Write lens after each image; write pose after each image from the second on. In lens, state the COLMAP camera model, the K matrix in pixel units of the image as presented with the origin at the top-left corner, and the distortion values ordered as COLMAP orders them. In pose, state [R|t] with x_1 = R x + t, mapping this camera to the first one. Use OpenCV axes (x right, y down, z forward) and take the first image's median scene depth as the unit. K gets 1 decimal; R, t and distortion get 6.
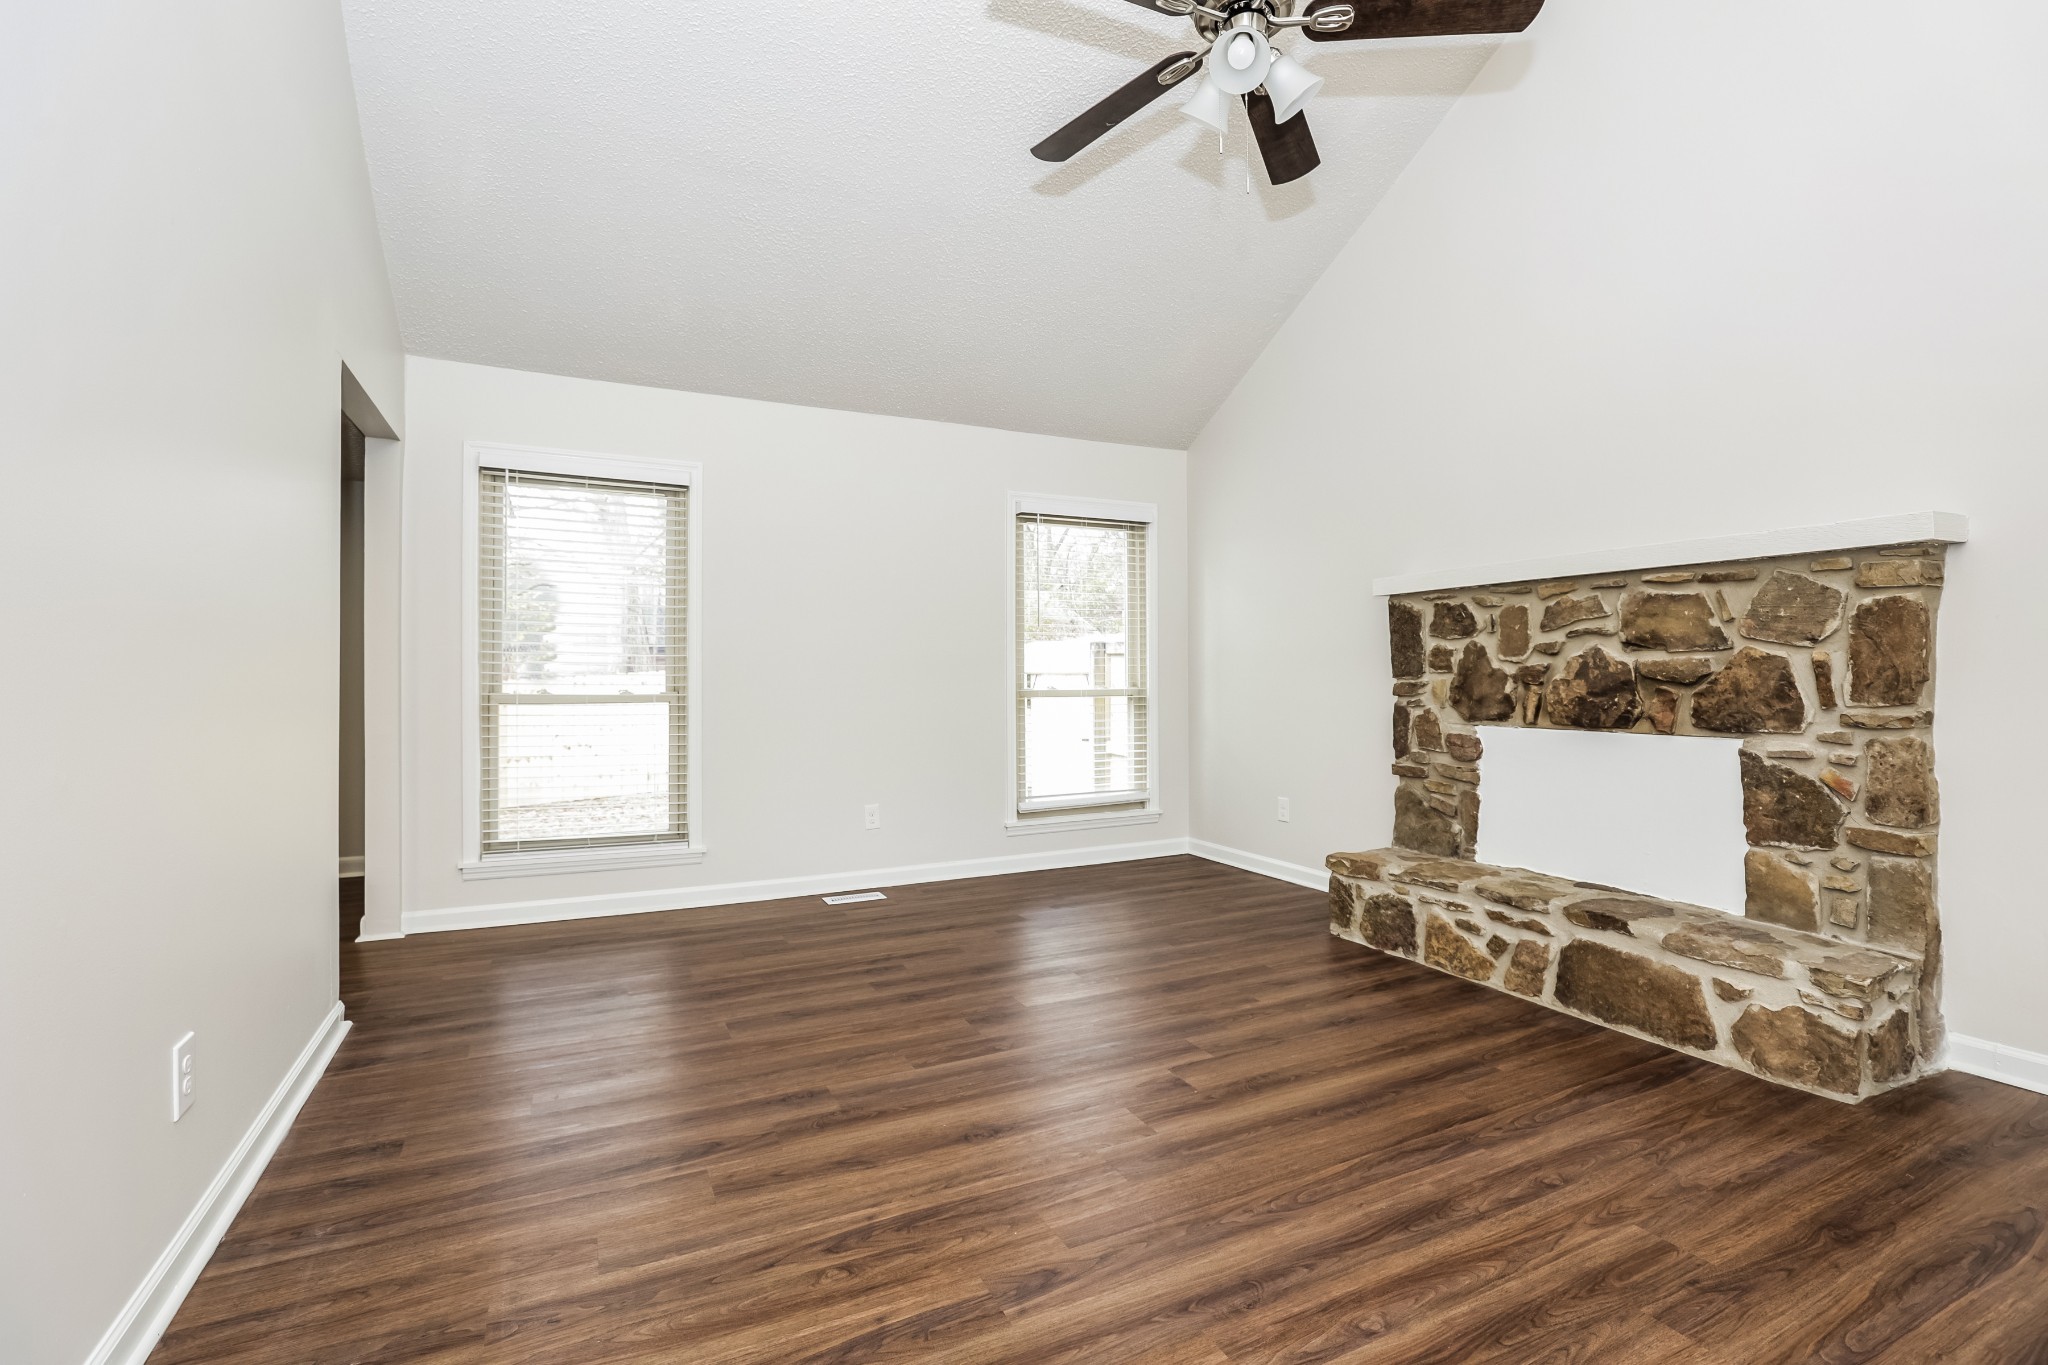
lens RADIAL K [[947.9, 0, 1027.1], [0, 947.9, 679.8], [0, 0, 1]] dist [-0.021606, 0.001039]
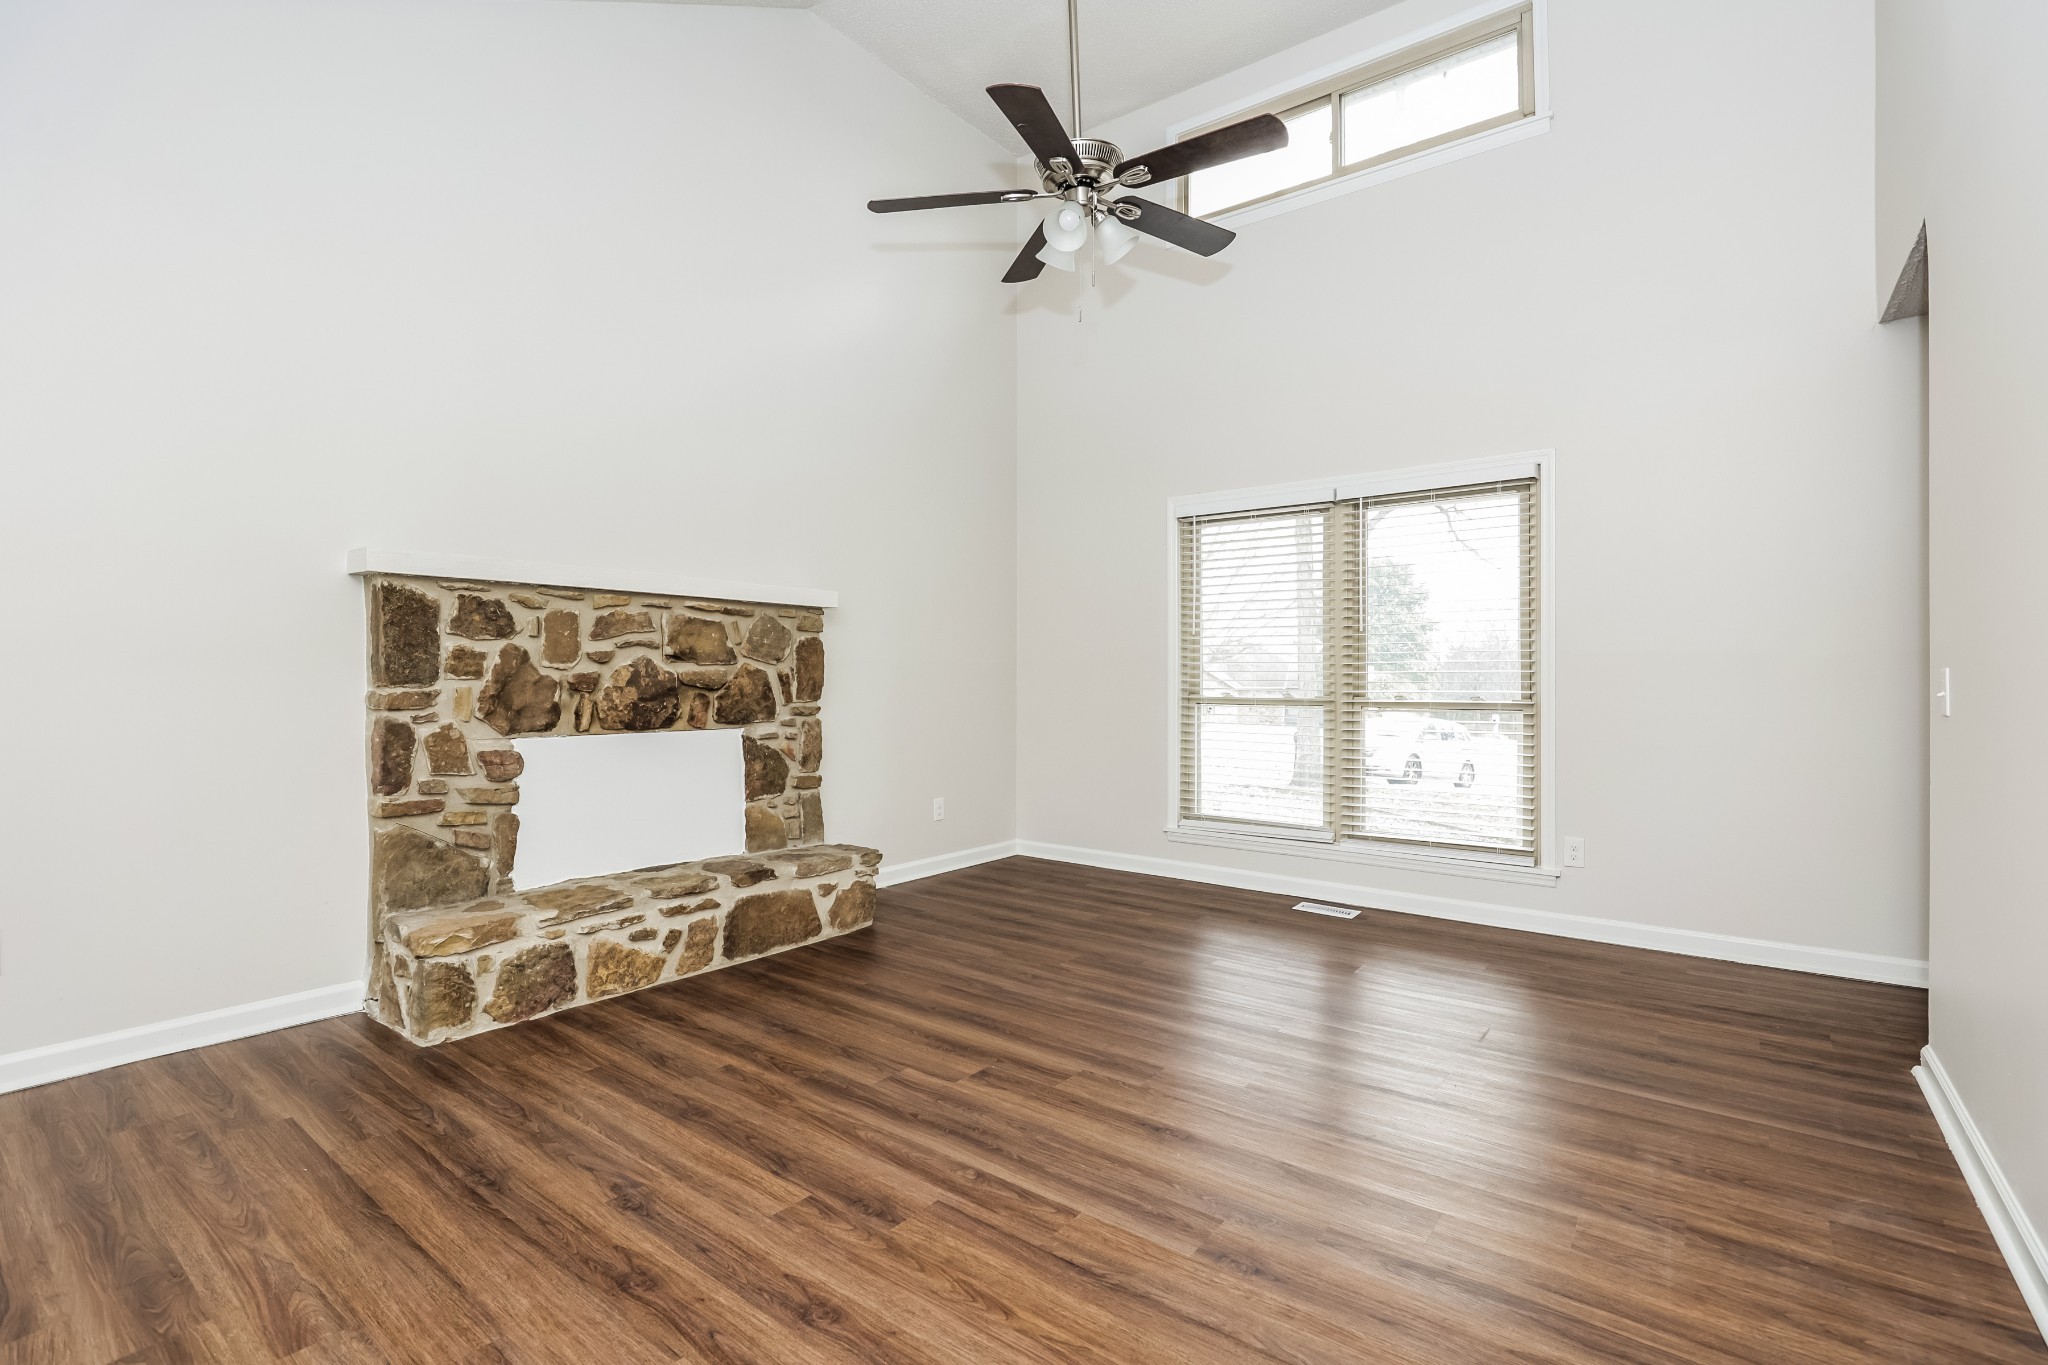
lens RADIAL K [[947.9, 0, 1022.5], [0, 947.9, 684.7], [0, 0, 1]] dist [-0.021606, 0.001039]
pose [[-0.451331, 0.001407, 0.892356, -0.628456], [0.005164, 0.999986, 0.001035, -0.001170], [-0.892342, 0.005075, -0.451332, 1.141646]]
